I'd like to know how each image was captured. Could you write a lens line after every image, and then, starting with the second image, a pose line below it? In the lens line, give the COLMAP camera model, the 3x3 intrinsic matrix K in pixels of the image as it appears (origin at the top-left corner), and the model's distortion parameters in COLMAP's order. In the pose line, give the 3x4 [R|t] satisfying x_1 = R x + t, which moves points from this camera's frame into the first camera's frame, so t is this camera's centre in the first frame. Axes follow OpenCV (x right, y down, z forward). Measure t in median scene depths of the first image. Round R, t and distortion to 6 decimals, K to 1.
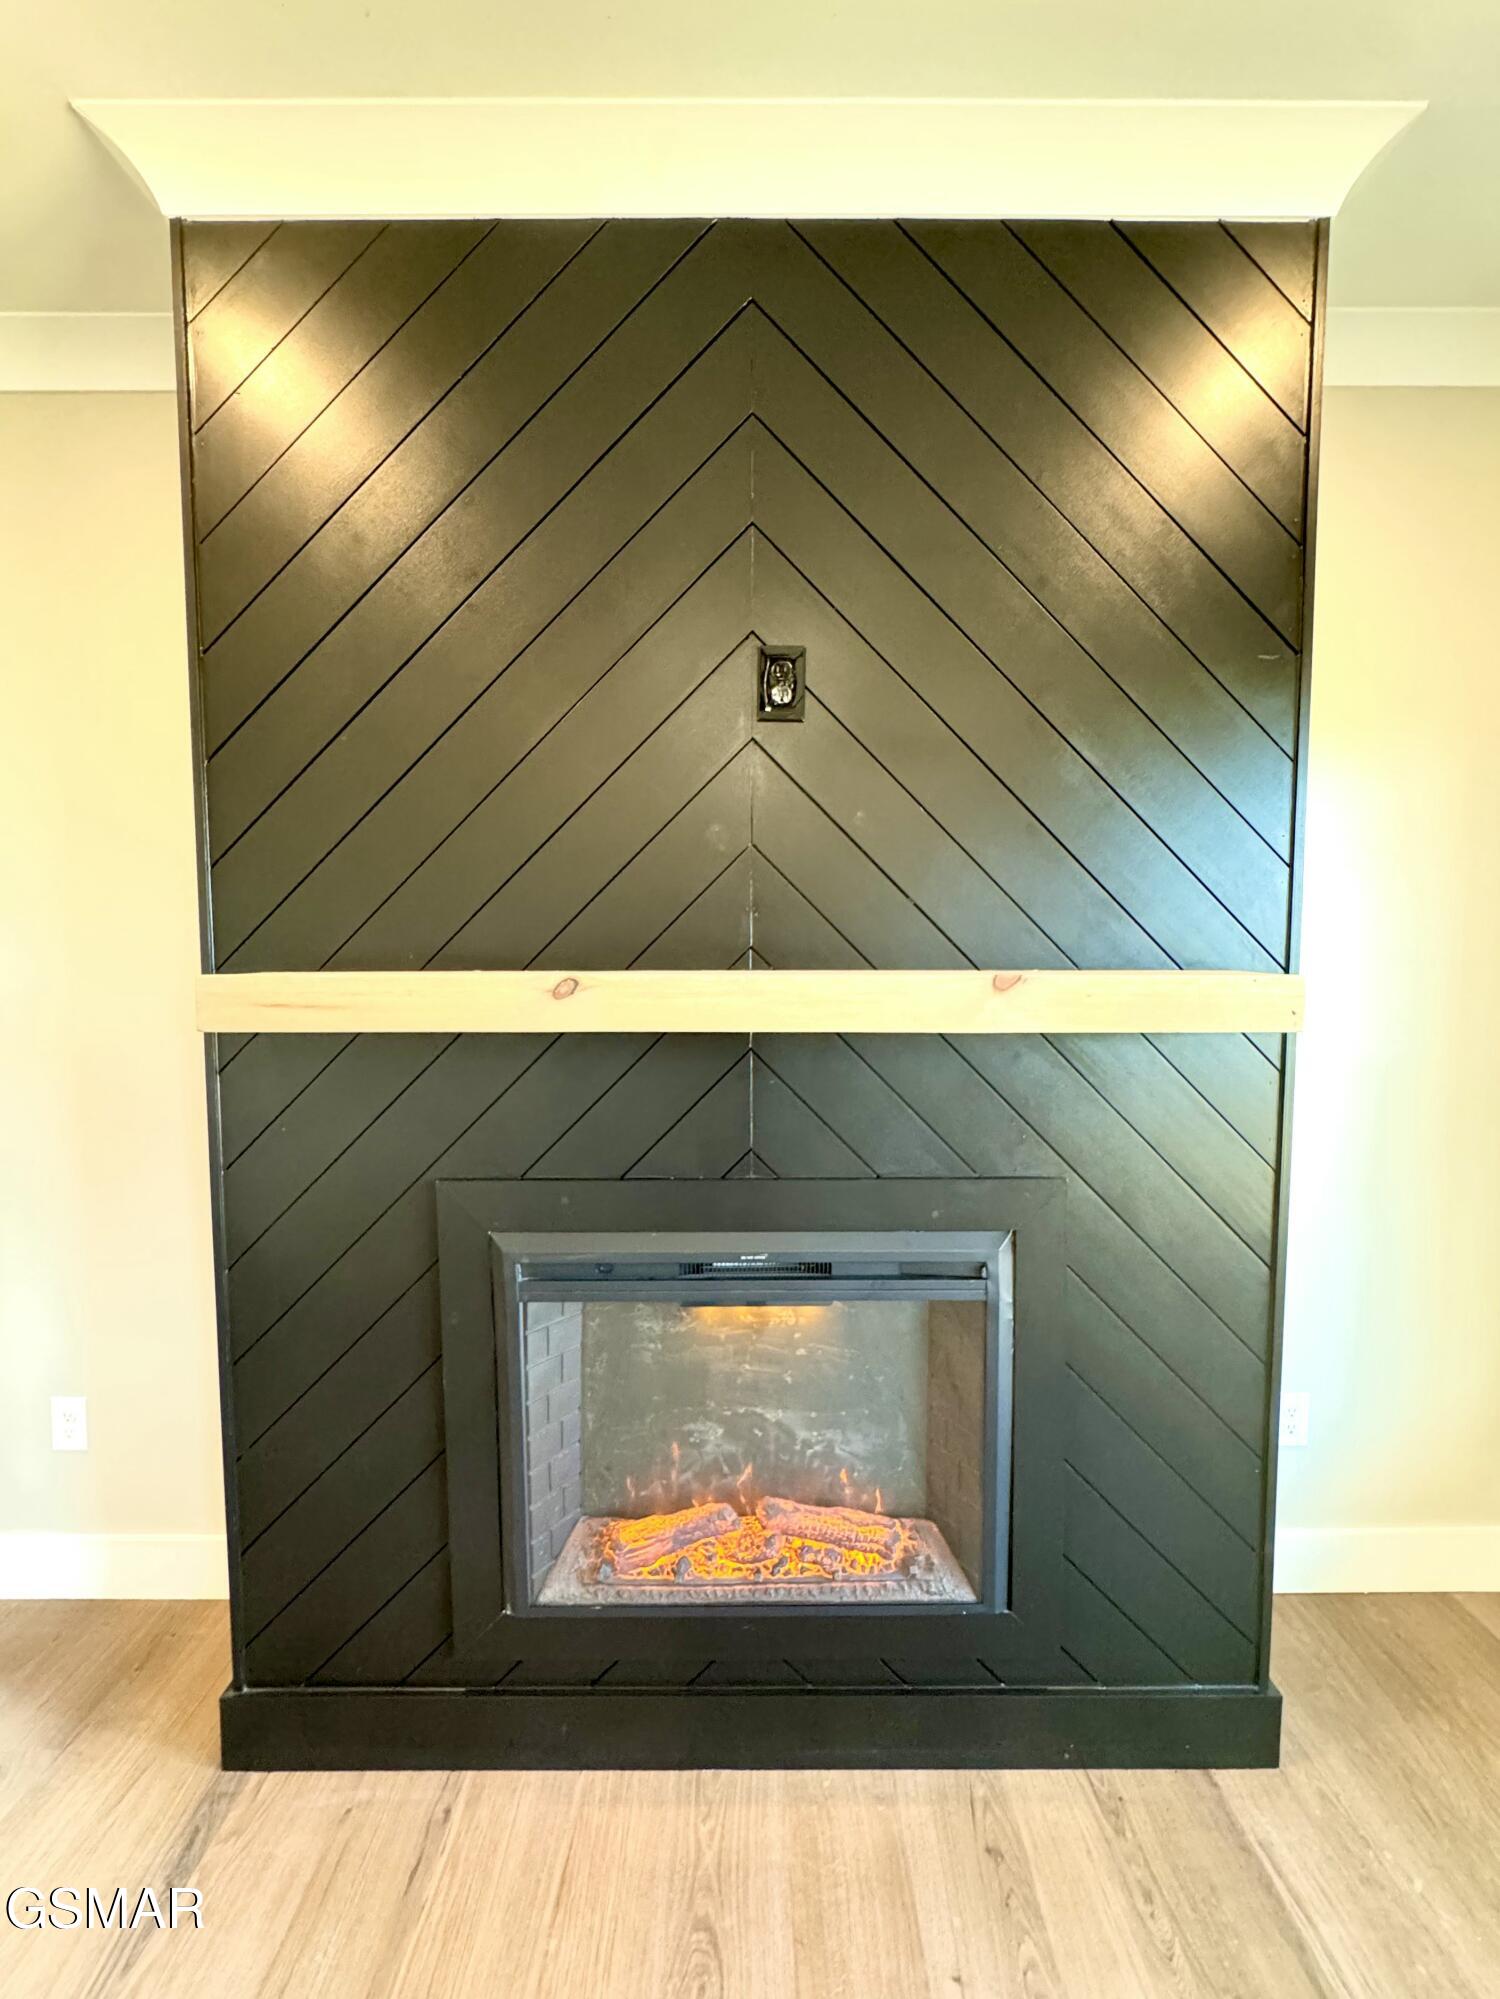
lens RADIAL K [[799.4, 0, 758.5], [0, 799.4, 1015.8], [0, 0, 1]] dist [-0.002310, 0.000187]
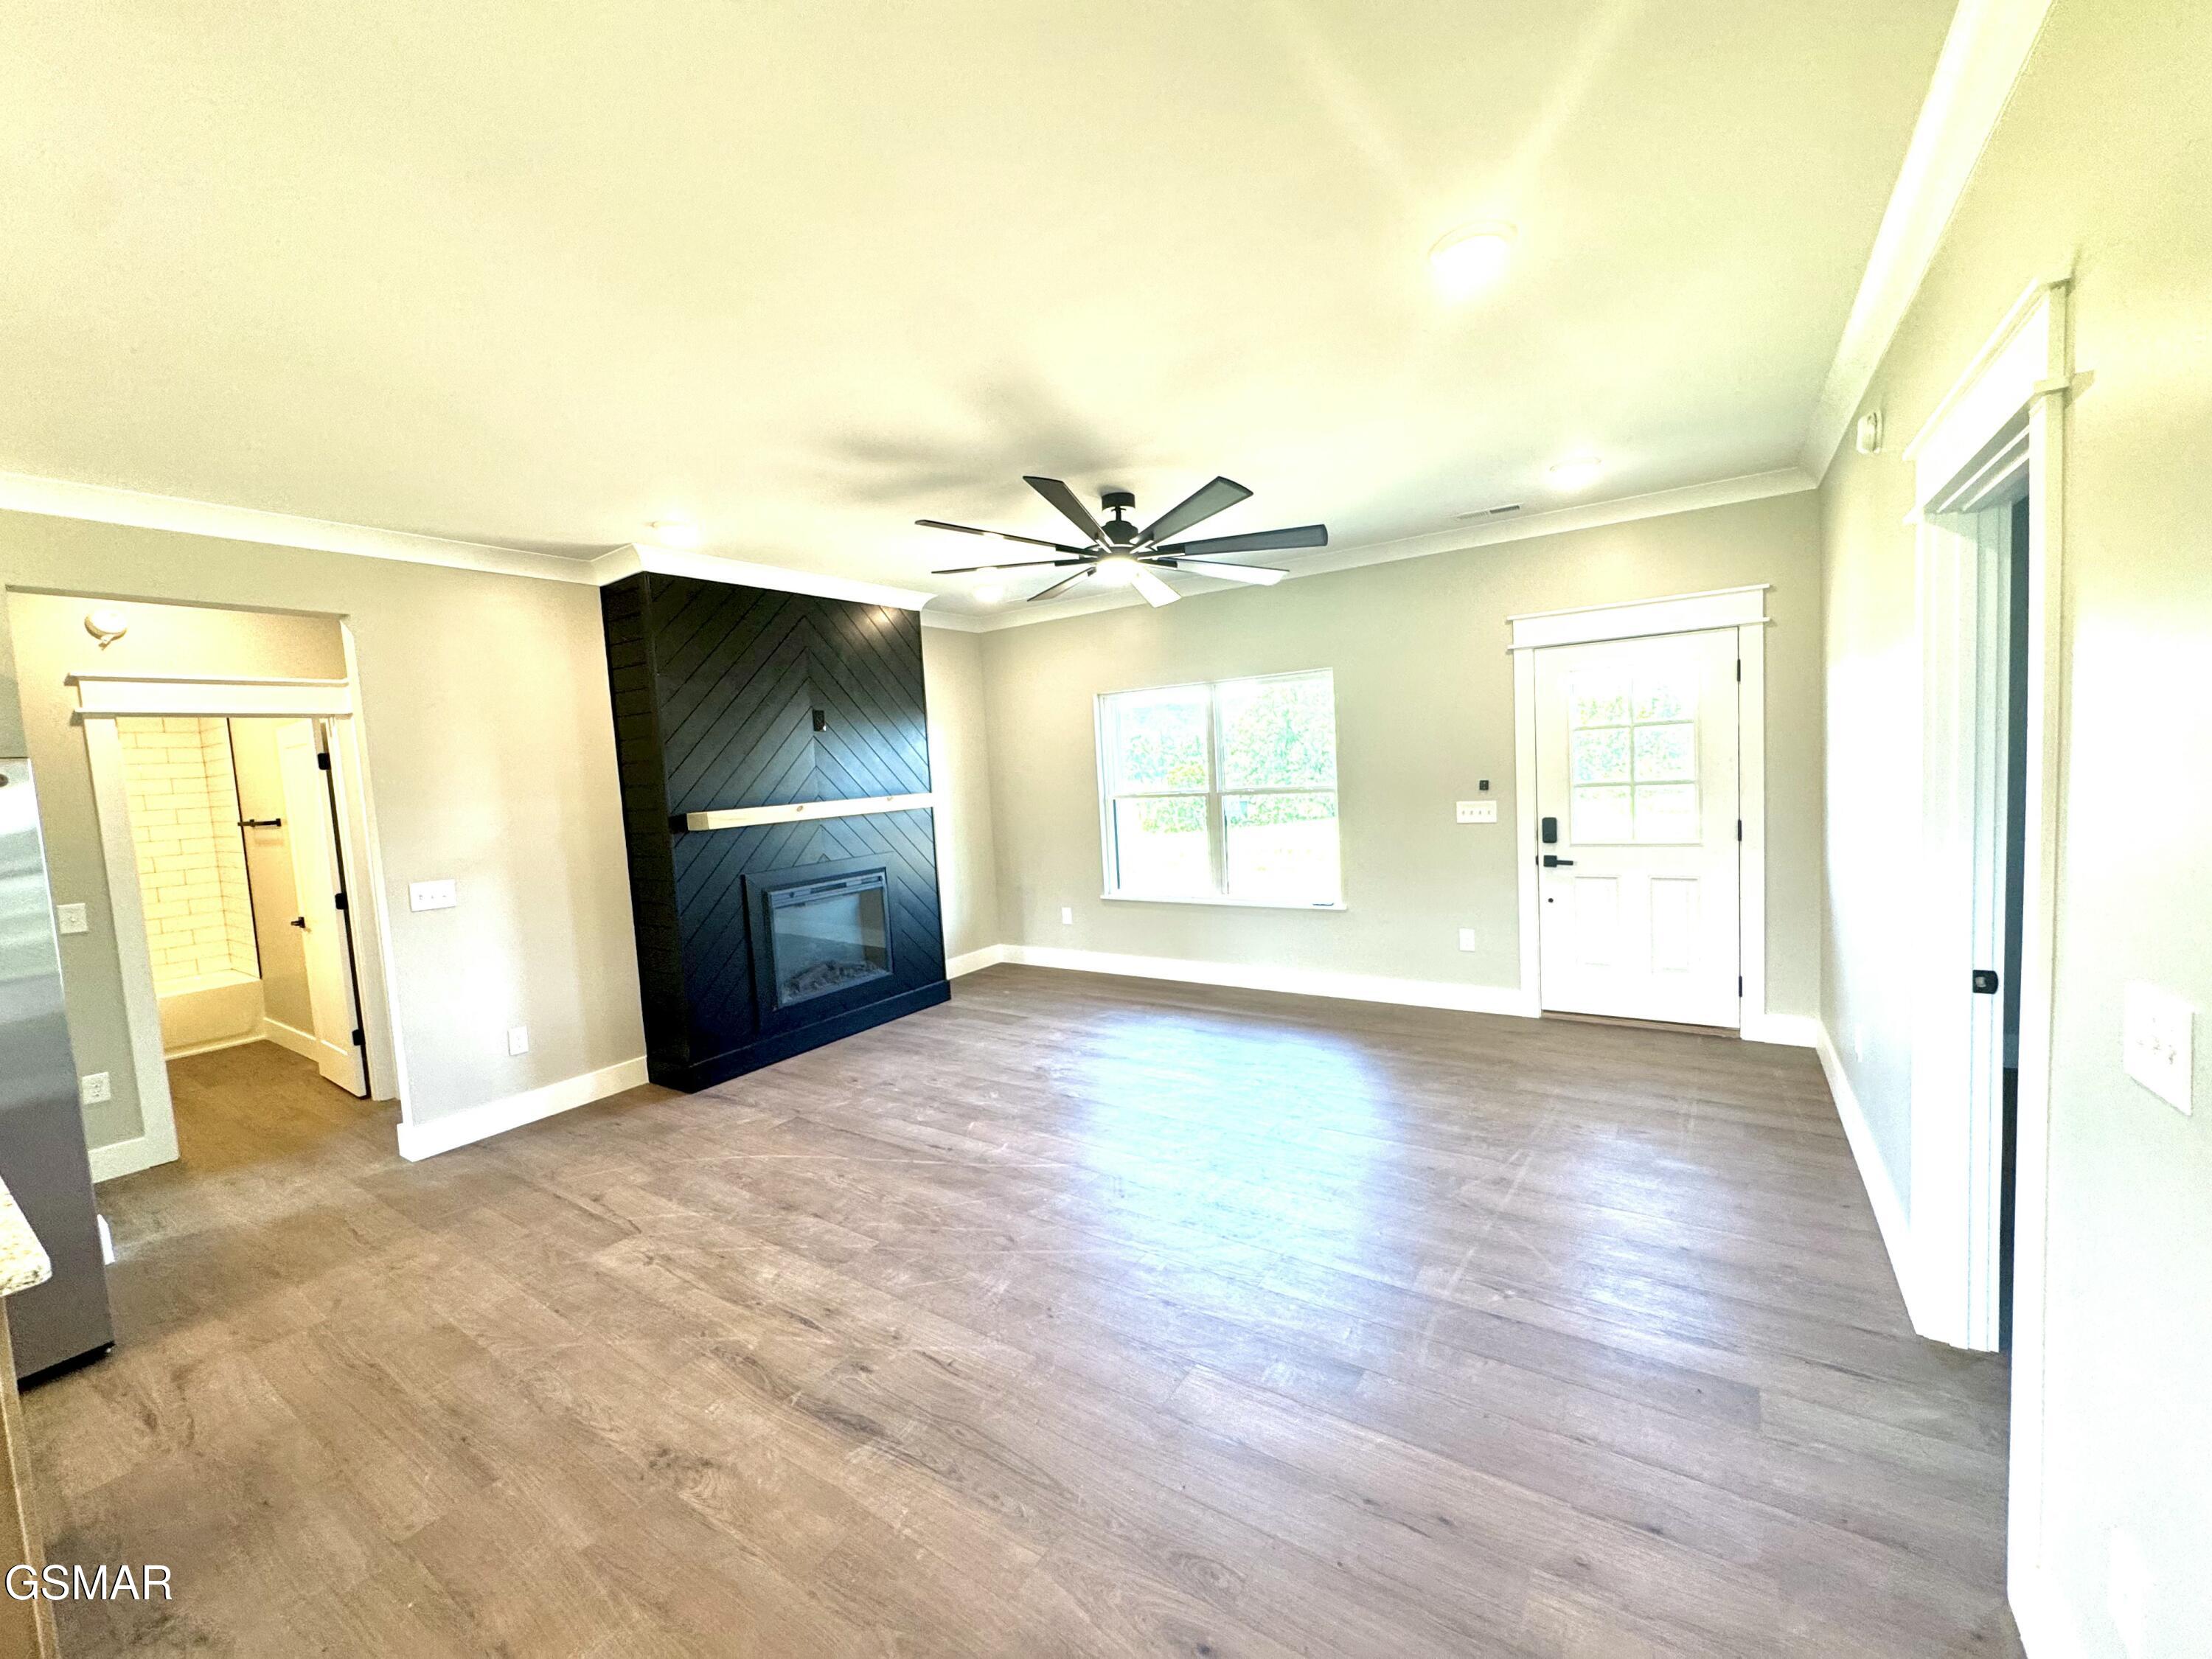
lens RADIAL K [[884.5, 0, 1104.9], [0, 884.5, 830.1], [0, 0, 1]] dist [-0.002310, 0.000187]
pose [[0.576035, -0.099275, 0.811374, -2.291855], [0.114876, 0.992579, 0.039890, 0.054953], [-0.809313, 0.070229, 0.583165, -2.109179]]
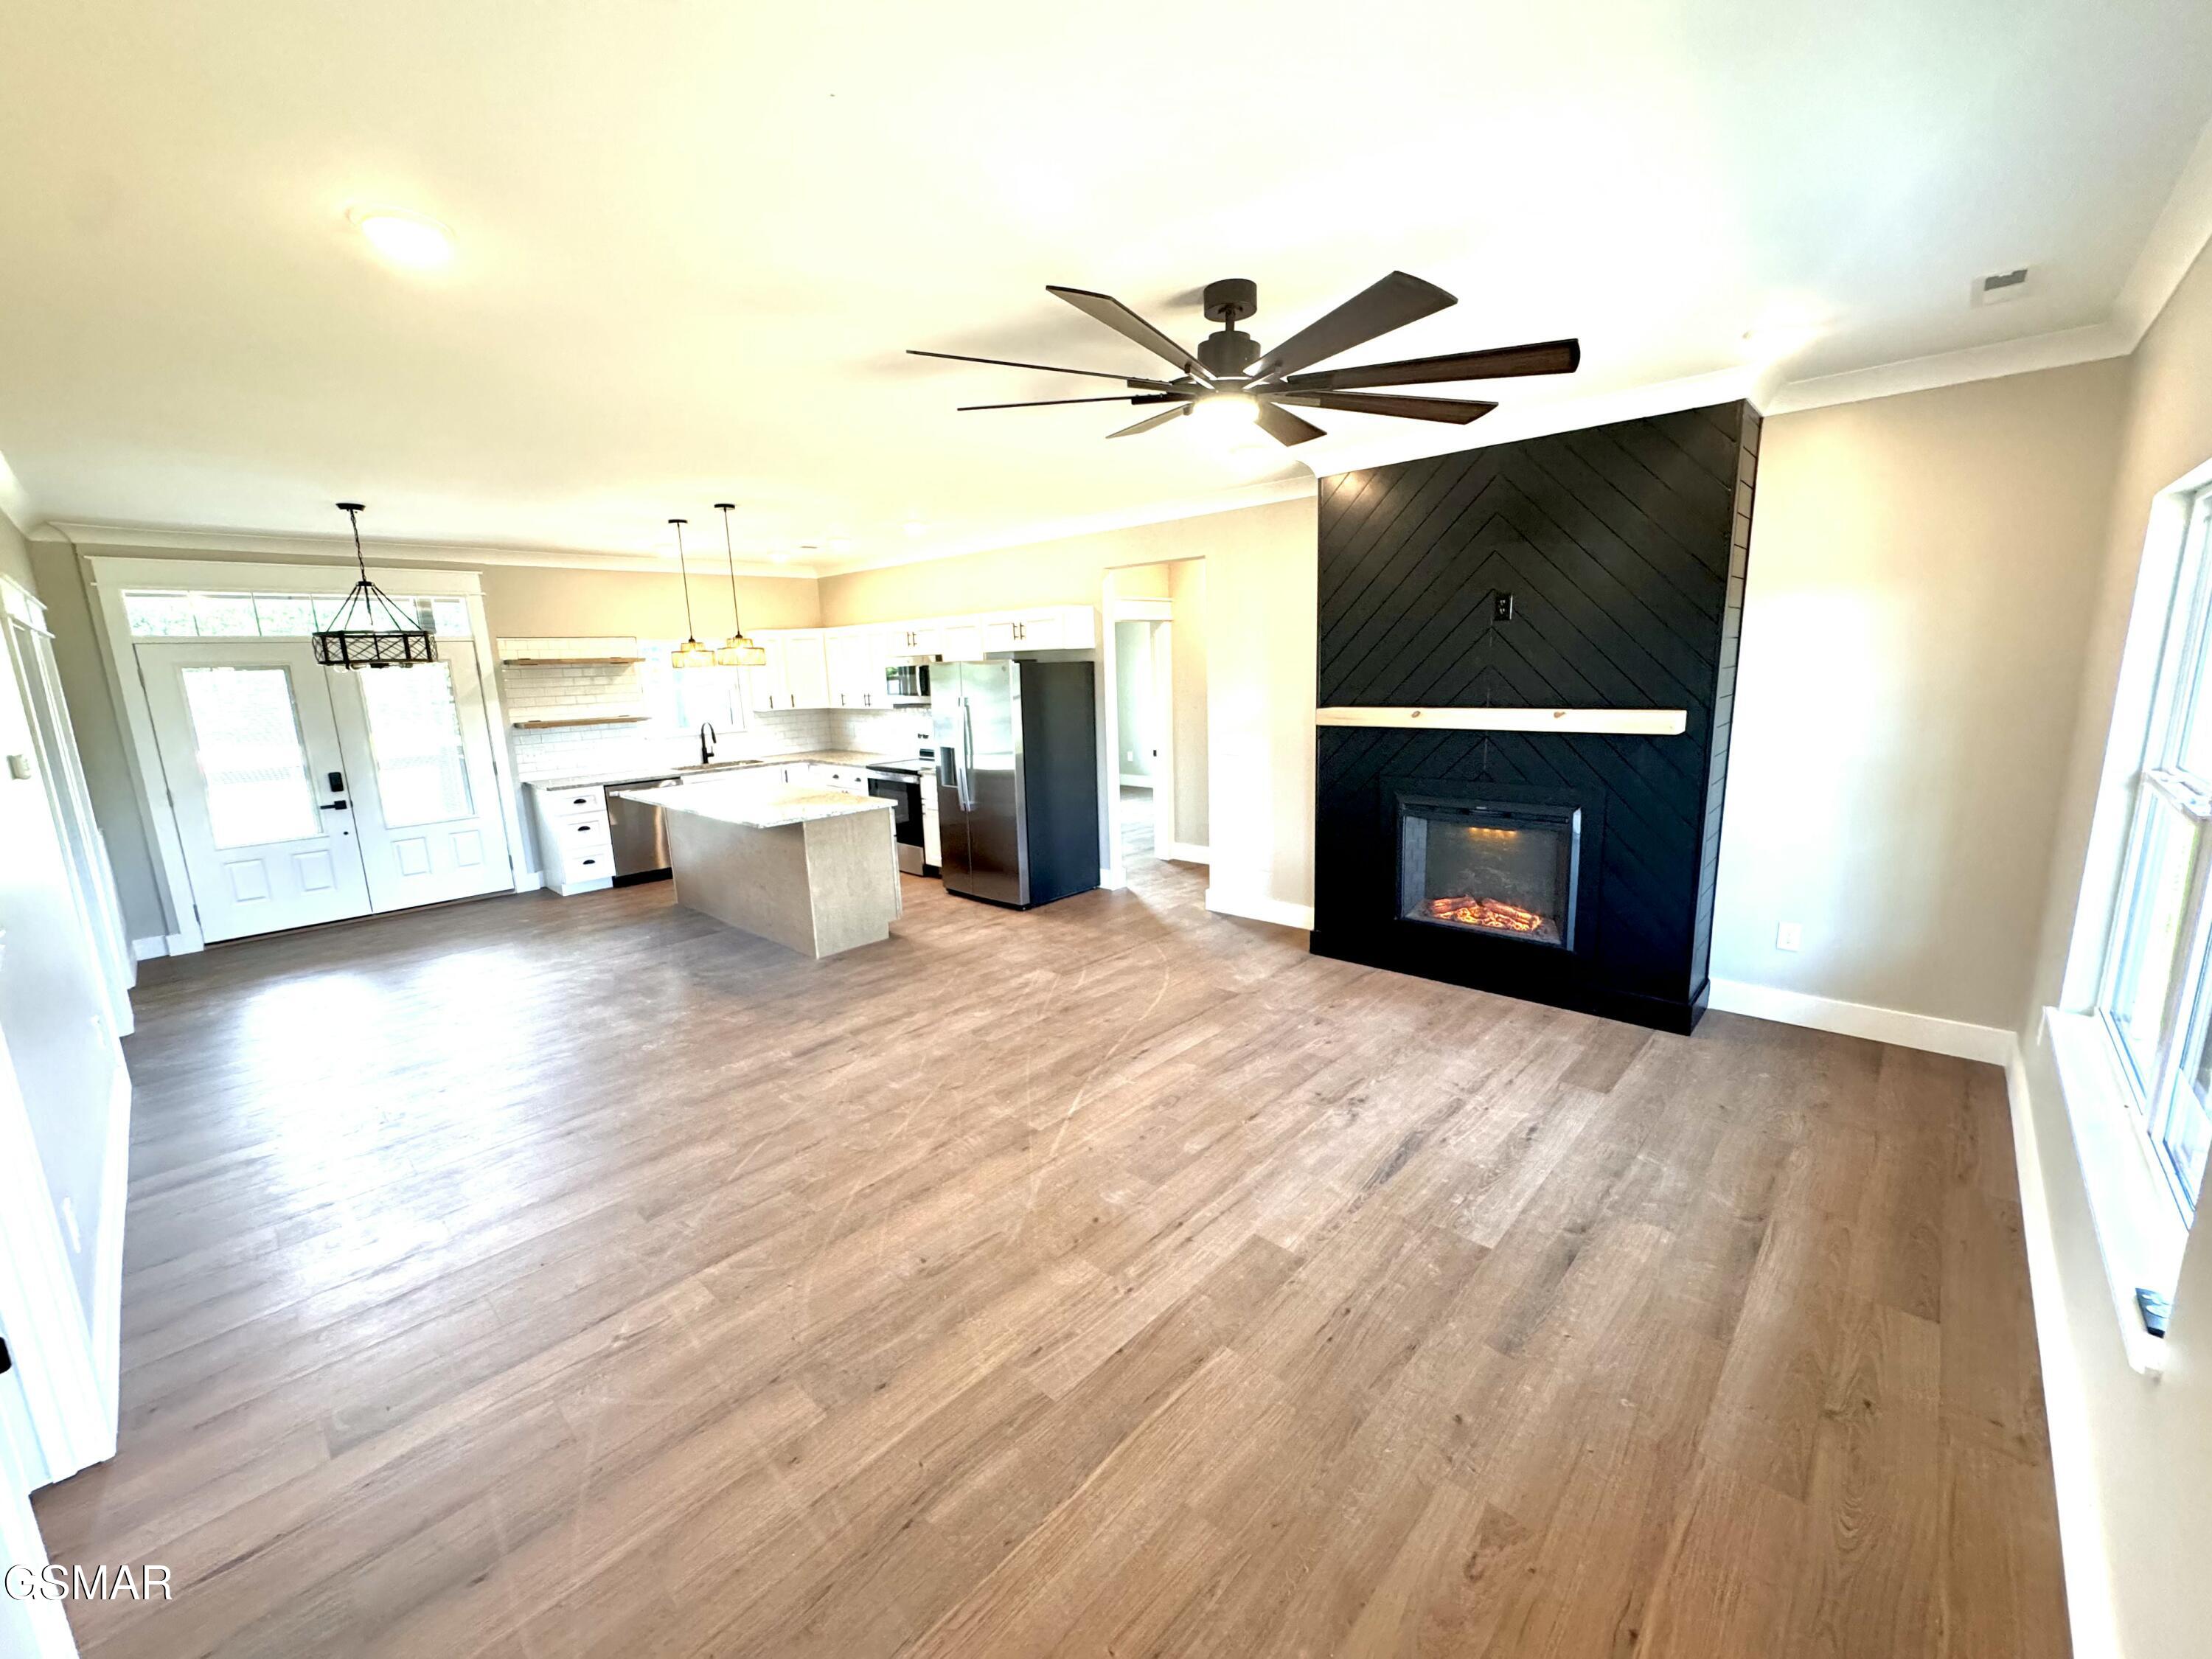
lens RADIAL K [[884.5, 0, 1105.4], [0, 884.5, 832.2], [0, 0, 1]] dist [-0.002310, 0.000187]
pose [[0.716262, 0.104789, -0.689919, 1.172177], [-0.010689, 0.990193, 0.139299, -0.038941], [0.697750, -0.092400, 0.710357, -2.115452]]
